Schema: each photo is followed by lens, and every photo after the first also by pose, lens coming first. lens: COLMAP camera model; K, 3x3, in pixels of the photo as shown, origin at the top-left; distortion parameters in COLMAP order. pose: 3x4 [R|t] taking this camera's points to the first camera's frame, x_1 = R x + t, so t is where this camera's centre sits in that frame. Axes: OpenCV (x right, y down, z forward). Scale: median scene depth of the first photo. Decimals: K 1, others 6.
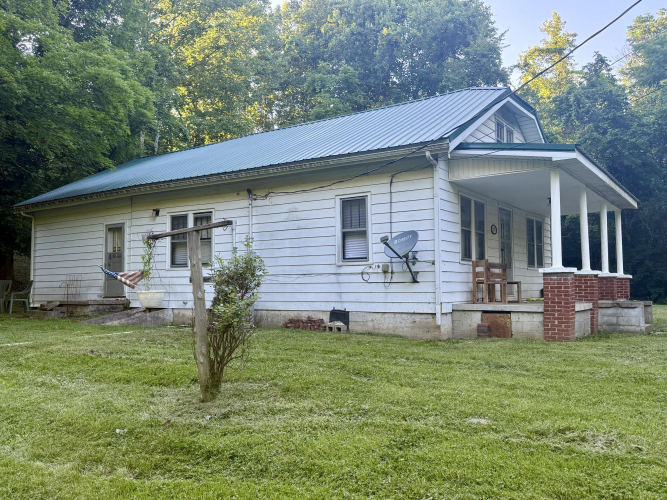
lens RADIAL K [[577.0, 0, 331.5], [0, 577.0, 246.1], [0, 0, 1]] dist [0.059310, -0.057718]
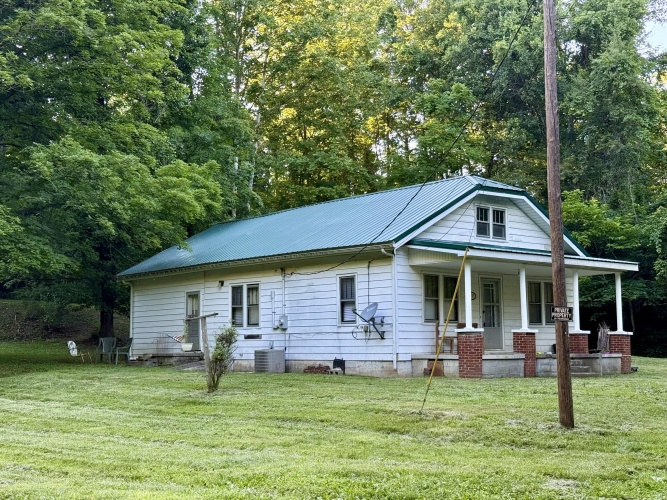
lens RADIAL K [[933.1, 0, 332.0], [0, 933.1, 253.7], [0, 0, 1]] dist [0.089921, 0.000000]
pose [[0.968442, -0.024660, -0.248016, 0.527226], [0.017855, 0.999401, -0.029649, -0.070447], [0.248599, 0.024285, 0.968302, -1.099562]]
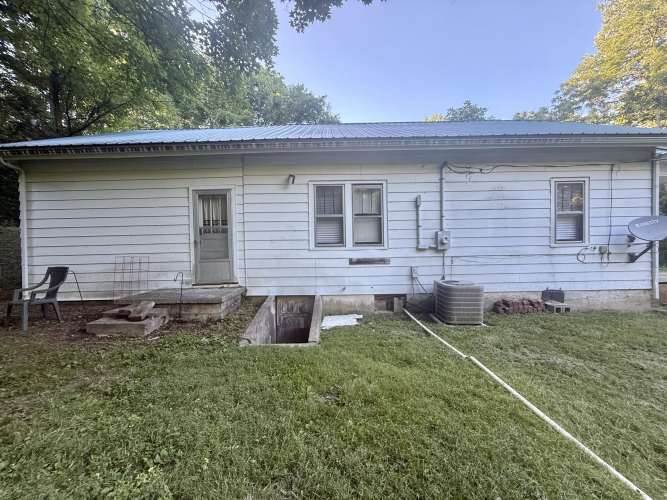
lens RADIAL K [[276.0, 0, 334.3], [0, 276.0, 249.1], [0, 0, 1]] dist [0.001780, 0.000158]
pose [[0.834989, -0.012264, 0.550130, -0.562992], [-0.027742, 0.997542, 0.064345, 0.015861], [-0.549567, -0.068989, 0.832596, 0.771623]]
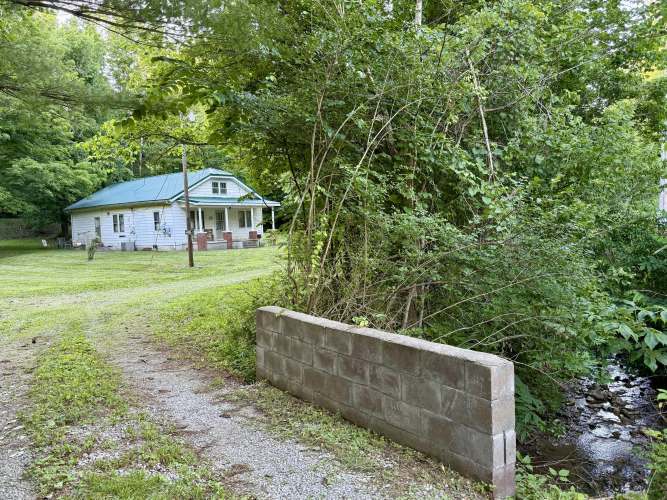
lens RADIAL K [[511.8, 0, 337.2], [0, 511.8, 251.7], [0, 0, 1]] dist [-0.007766, -0.013822]
pose [[0.998960, -0.026345, -0.037224, 1.150392], [0.030539, 0.992661, 0.117012, -0.163569], [0.033868, -0.118027, 0.992433, -1.885787]]
